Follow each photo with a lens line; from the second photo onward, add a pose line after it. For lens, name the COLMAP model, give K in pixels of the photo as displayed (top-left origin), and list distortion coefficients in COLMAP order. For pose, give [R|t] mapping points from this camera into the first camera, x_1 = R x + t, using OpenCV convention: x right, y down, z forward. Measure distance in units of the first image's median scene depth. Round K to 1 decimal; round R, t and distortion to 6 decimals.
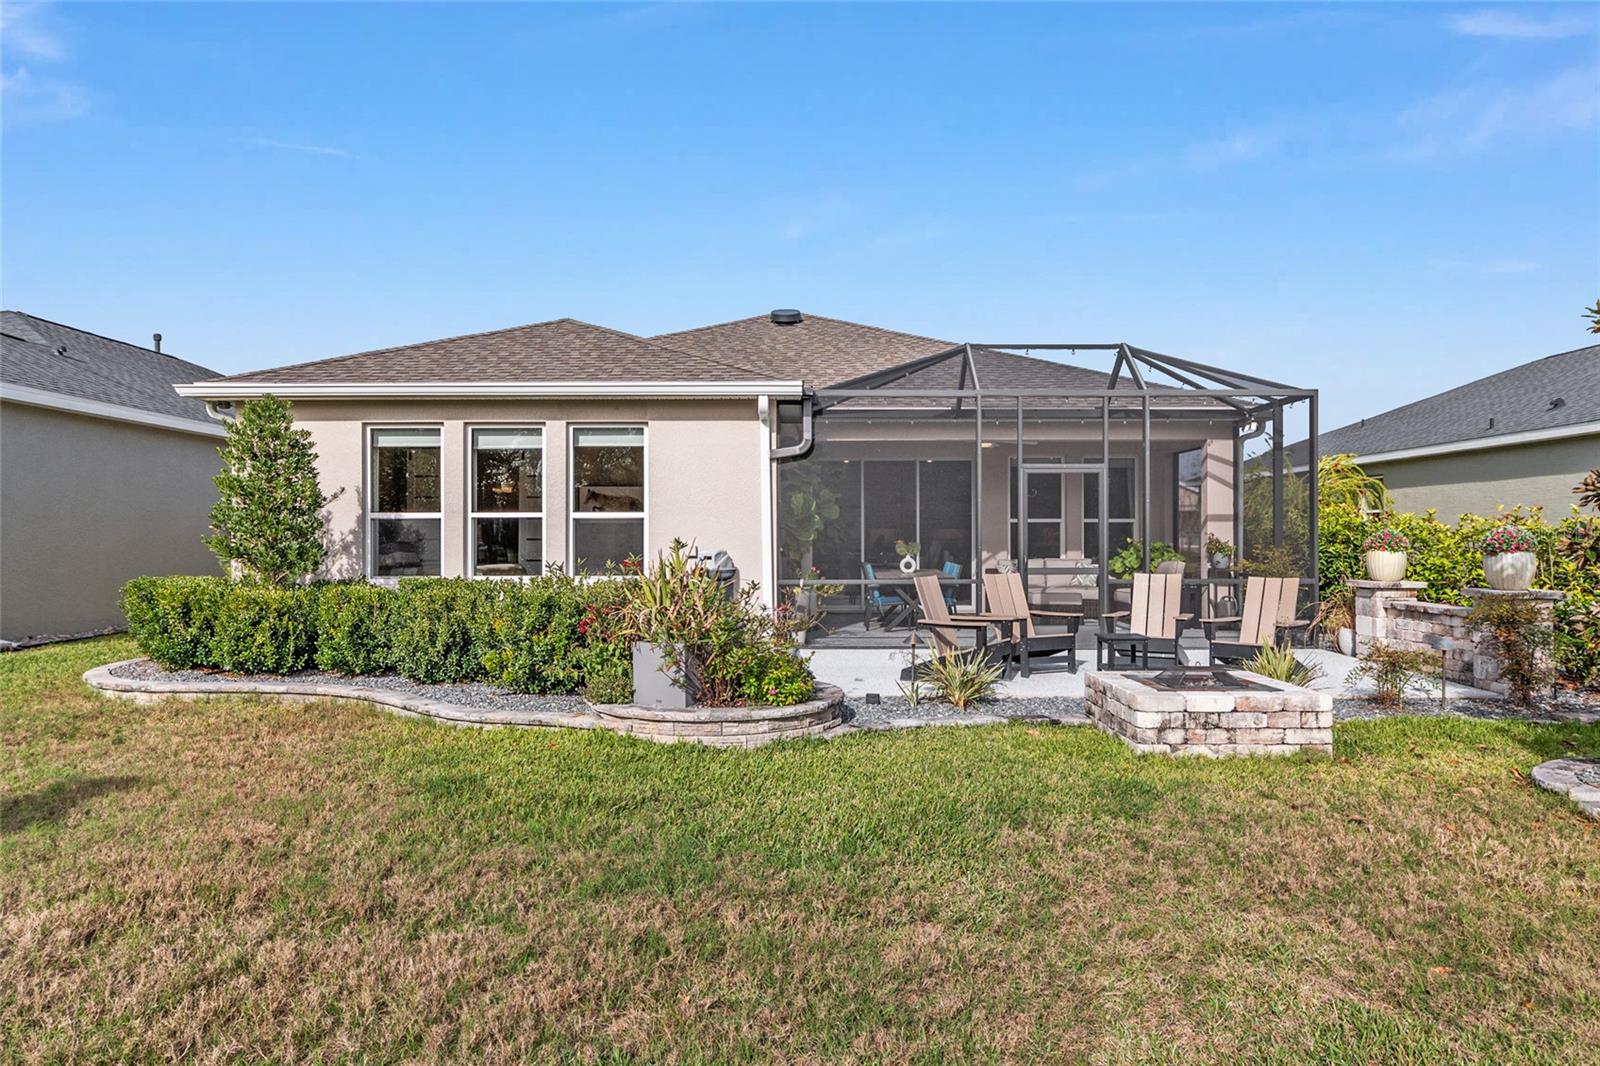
lens RADIAL K [[1059.6, 0, 801.3], [0, 1059.6, 537.4], [0, 0, 1]] dist [-0.000307, 0.001547]
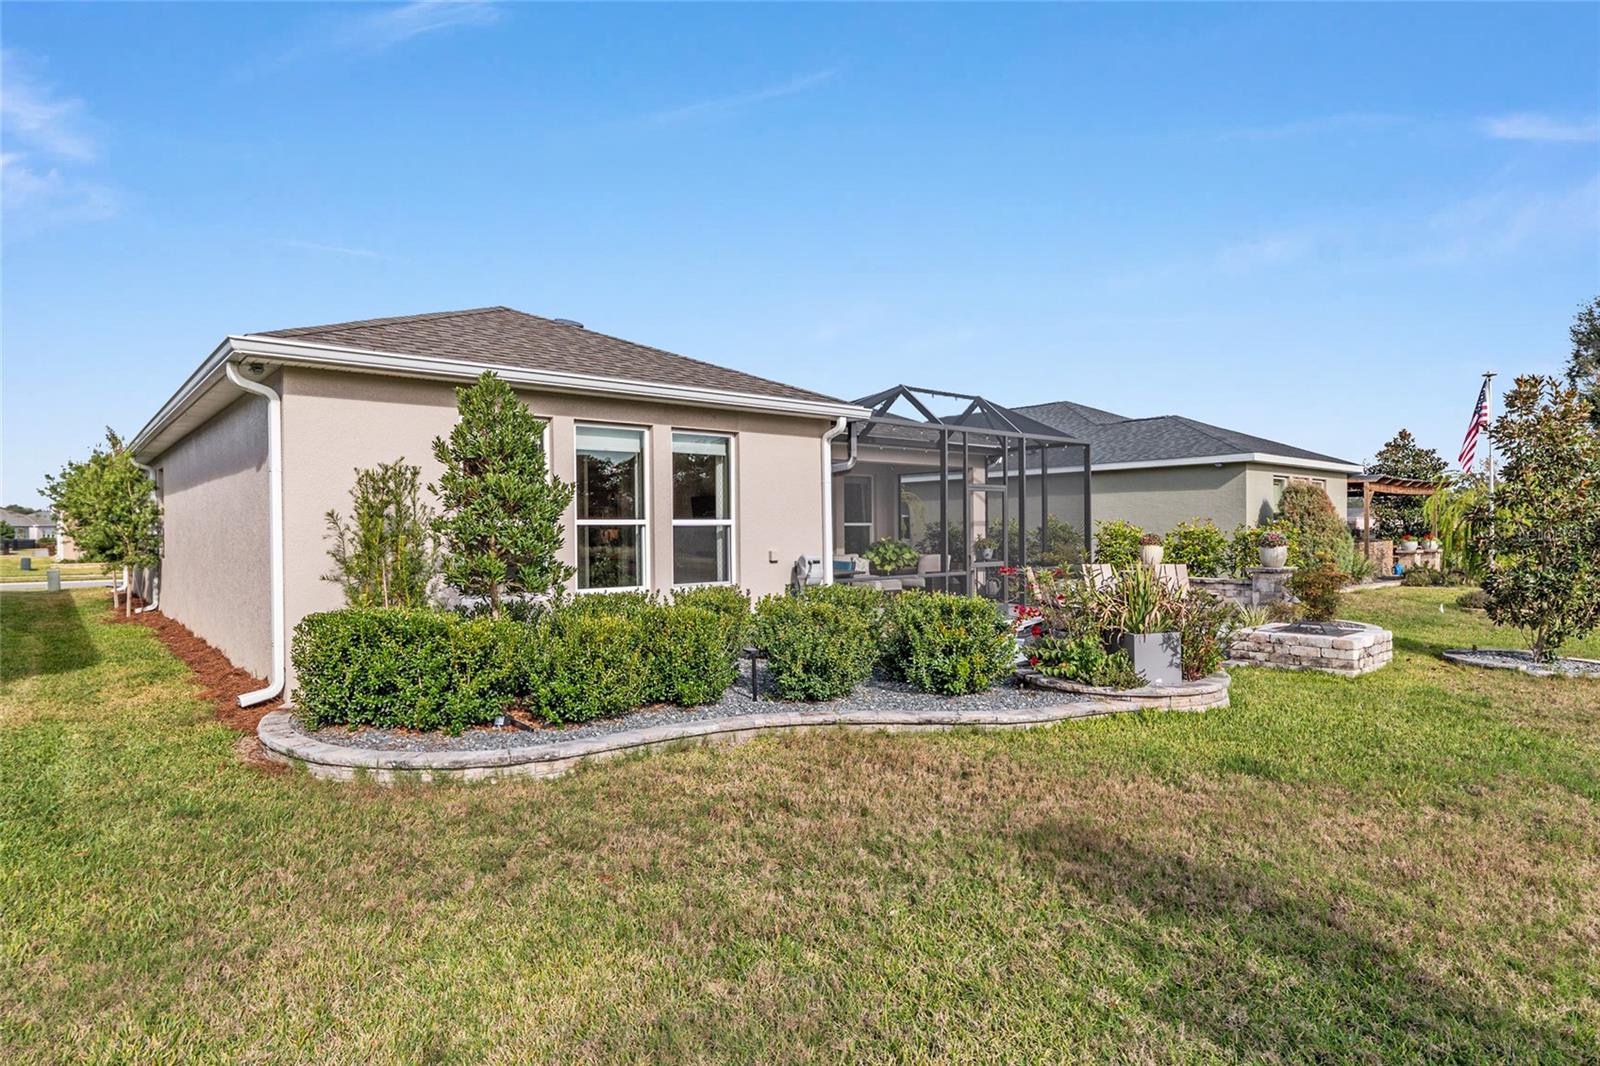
lens RADIAL K [[959.8, 0, 802.1], [0, 959.8, 528.8], [0, 0, 1]] dist [0.006872, 0.000674]
pose [[0.711346, -0.007189, 0.702805, -0.746668], [0.006115, 0.999973, 0.004040, -0.019584], [-0.702815, 0.001425, 0.711371, 0.297241]]
